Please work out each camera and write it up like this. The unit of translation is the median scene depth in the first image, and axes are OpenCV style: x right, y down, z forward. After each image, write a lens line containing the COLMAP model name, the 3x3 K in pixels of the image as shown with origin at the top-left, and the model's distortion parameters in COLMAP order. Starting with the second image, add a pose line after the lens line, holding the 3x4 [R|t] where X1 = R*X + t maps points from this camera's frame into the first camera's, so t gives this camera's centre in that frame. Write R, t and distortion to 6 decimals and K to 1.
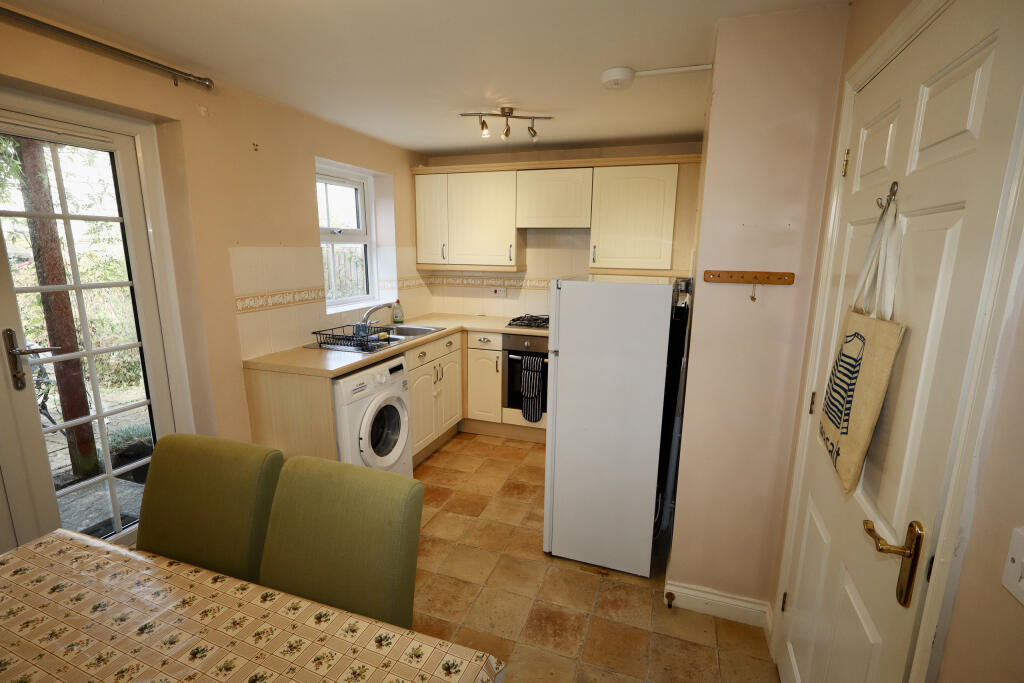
lens RADIAL K [[472.7, 0, 512.0], [0, 472.7, 341.5], [0, 0, 1]] dist [-0.011120, -0.000010]
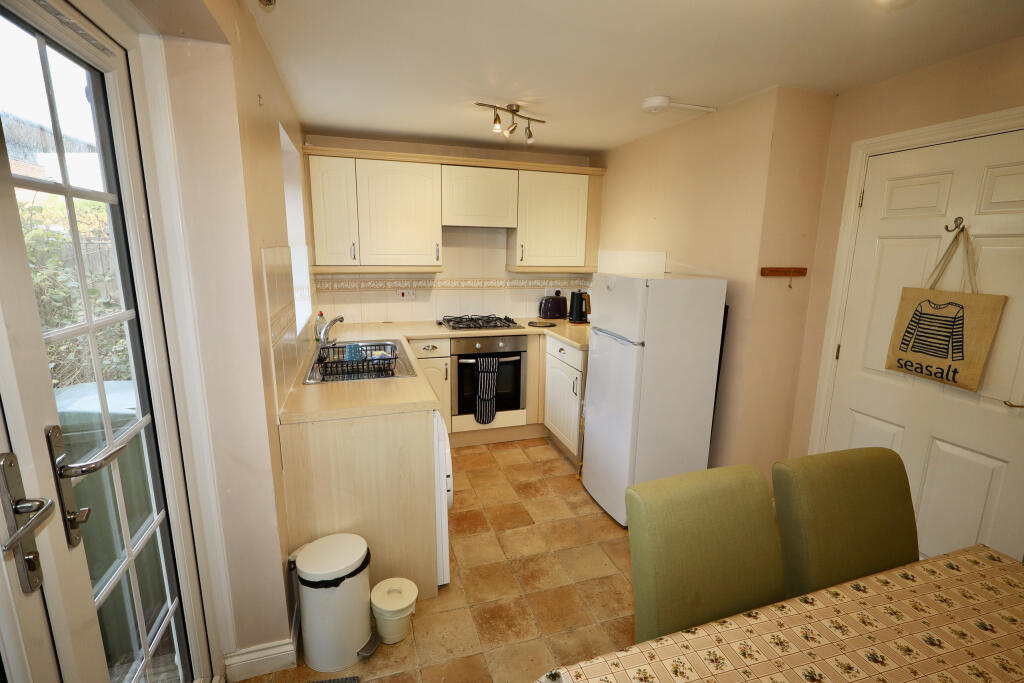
lens RADIAL K [[475.8, 0, 512.0], [0, 475.8, 341.5], [0, 0, 1]] dist [0.003198, 0.000513]
pose [[0.790136, -0.118132, 0.601440, -0.488702], [0.111875, 0.992563, 0.047980, -0.041836], [-0.602635, 0.029376, 0.797476, 0.169469]]
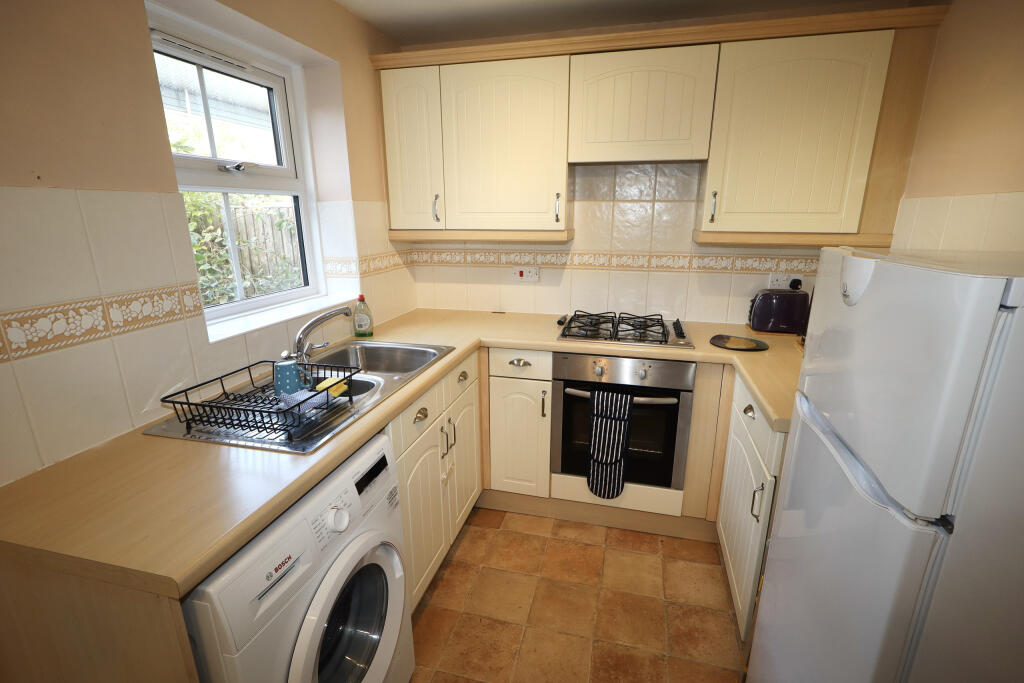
lens RADIAL K [[471.0, 0, 512.0], [0, 471.0, 341.5], [0, 0, 1]] dist [-0.000117, -0.000096]
pose [[0.996014, -0.035356, 0.081886, -0.114197], [0.029532, 0.997020, 0.071274, -0.070281], [-0.084161, -0.068571, 0.994090, 0.436034]]
